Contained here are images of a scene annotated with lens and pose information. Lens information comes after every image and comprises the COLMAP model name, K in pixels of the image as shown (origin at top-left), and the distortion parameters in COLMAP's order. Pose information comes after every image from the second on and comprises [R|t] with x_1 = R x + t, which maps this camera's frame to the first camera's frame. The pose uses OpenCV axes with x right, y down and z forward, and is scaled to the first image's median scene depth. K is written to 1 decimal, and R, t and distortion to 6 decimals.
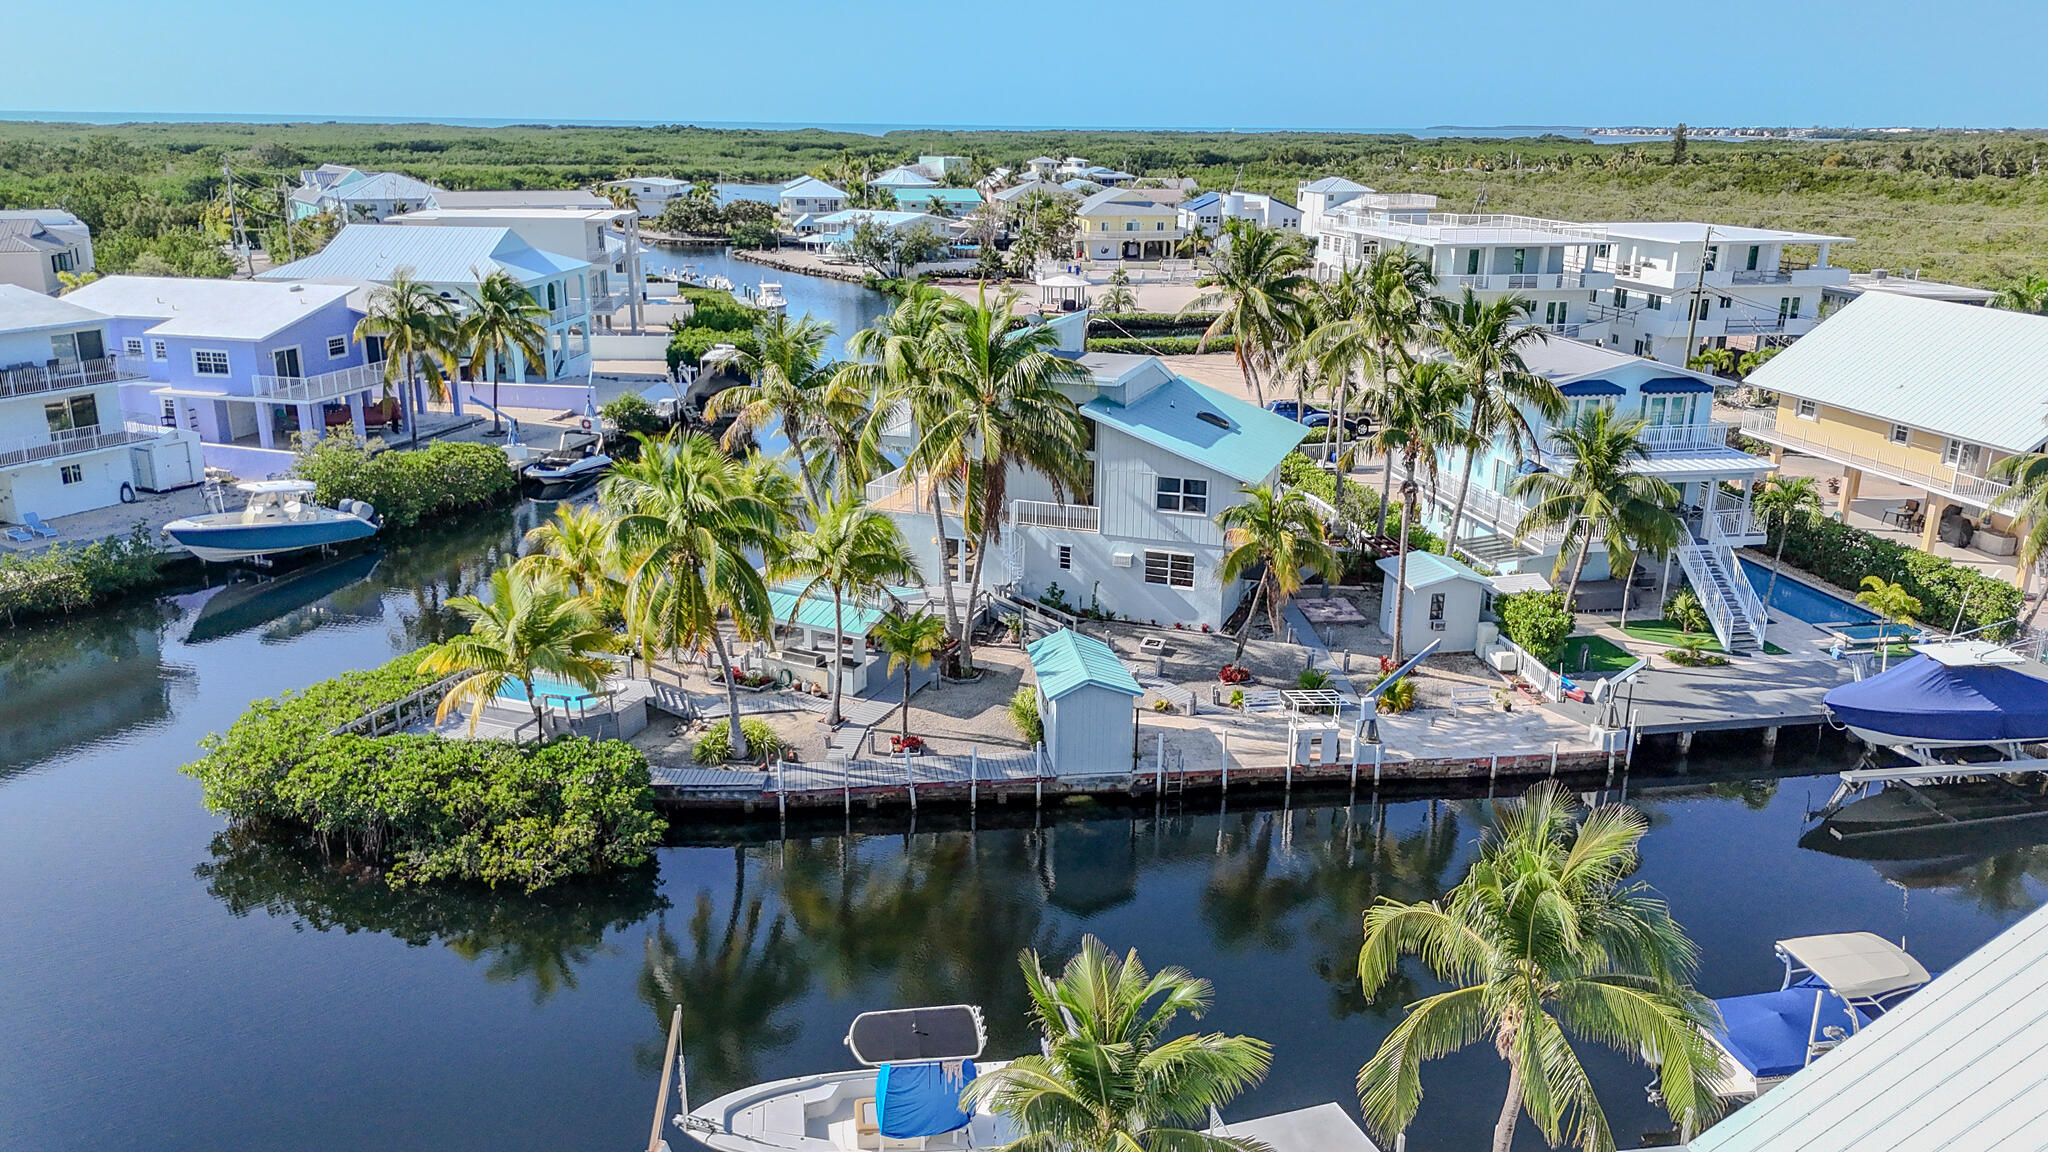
lens RADIAL K [[1454.3, 0, 1020.8], [0, 1454.3, 575.6], [0, 0, 1]] dist [0.050987, -0.027493]
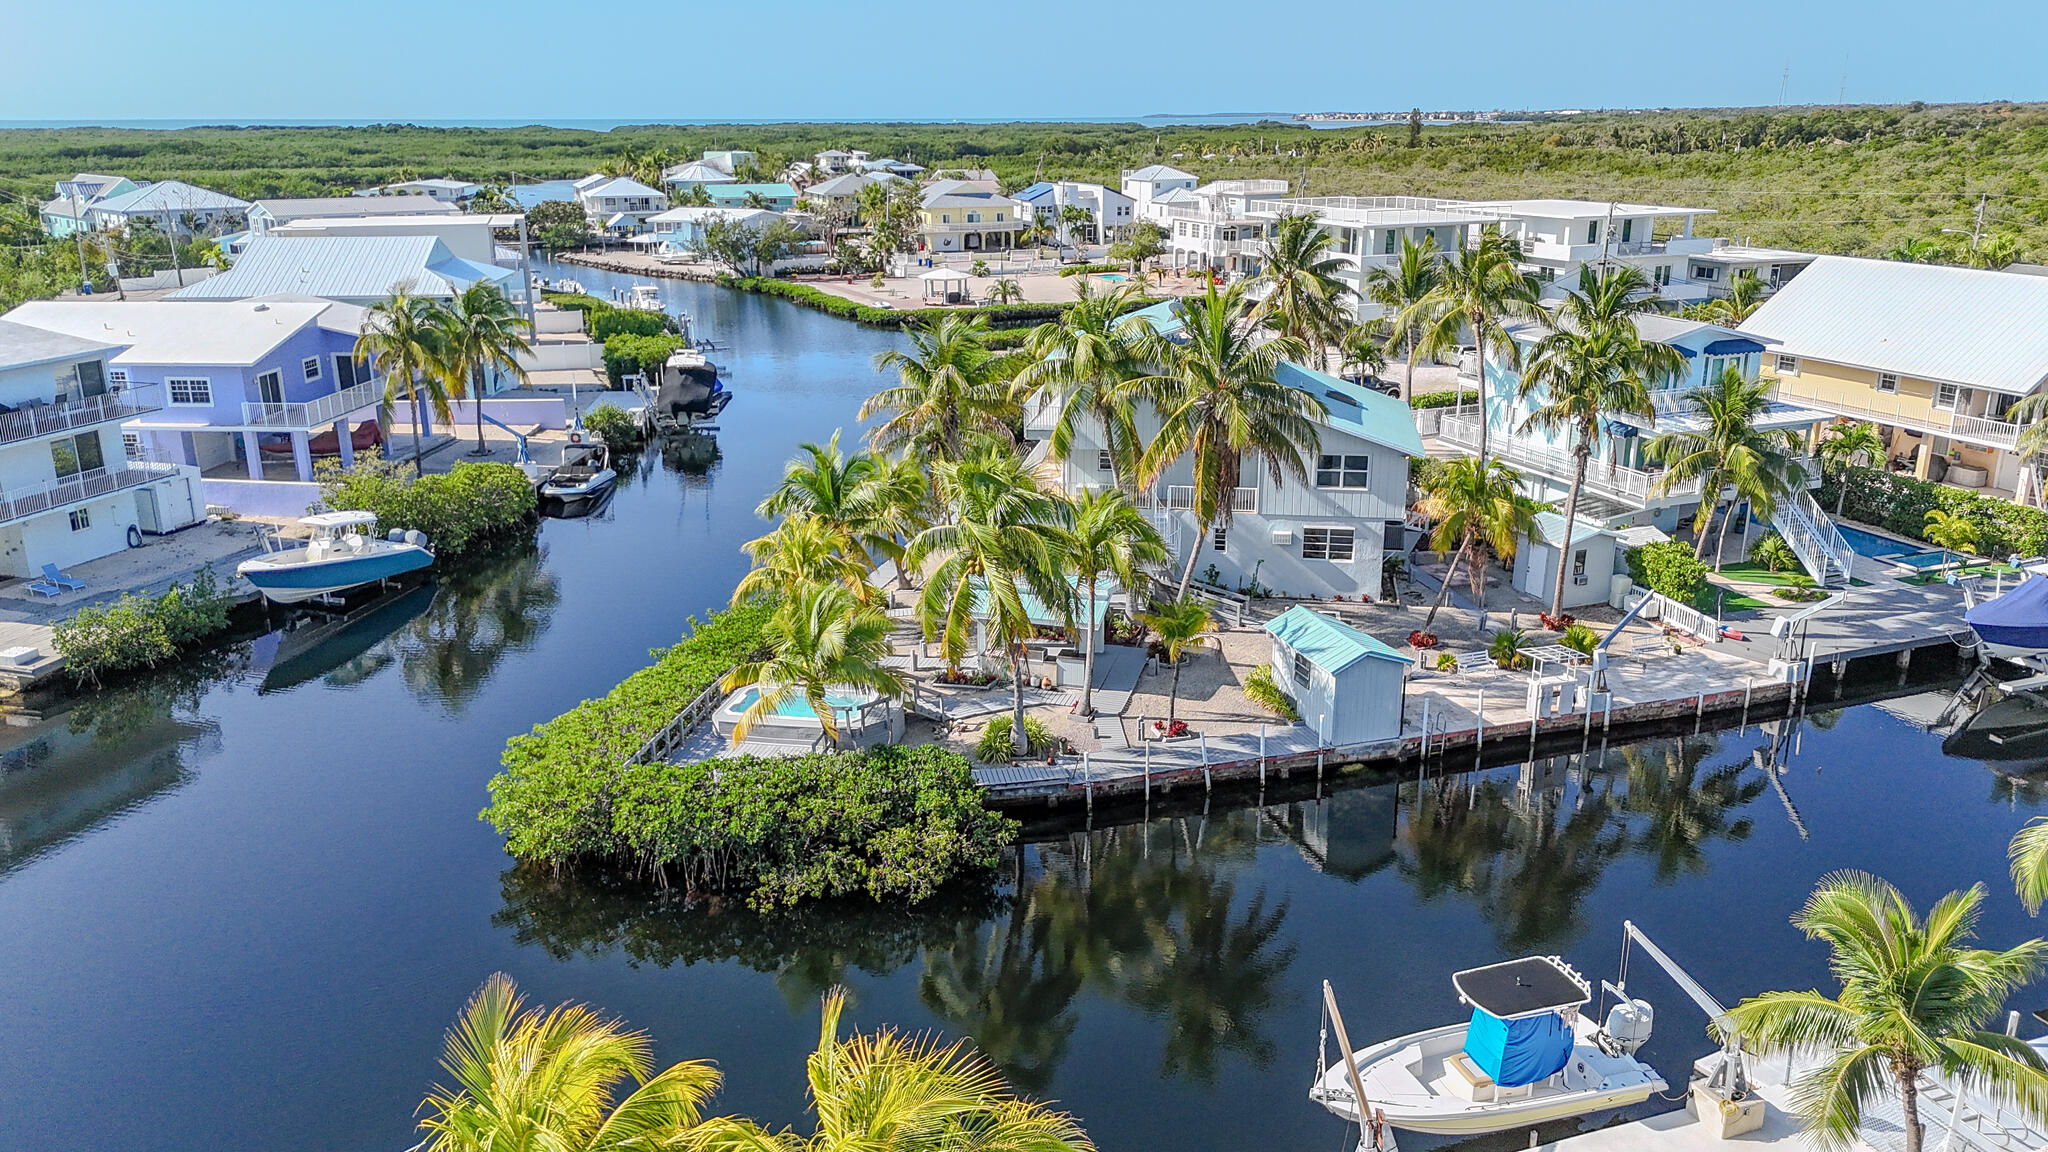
lens RADIAL K [[1454.3, 0, 1031.3], [0, 1454.3, 572.6], [0, 0, 1]] dist [0.050987, -0.027493]
pose [[0.985727, -0.066105, 0.154833, -0.220945], [0.065606, 0.997811, 0.008331, -0.005386], [-0.155045, 0.001946, 0.987905, 0.006859]]
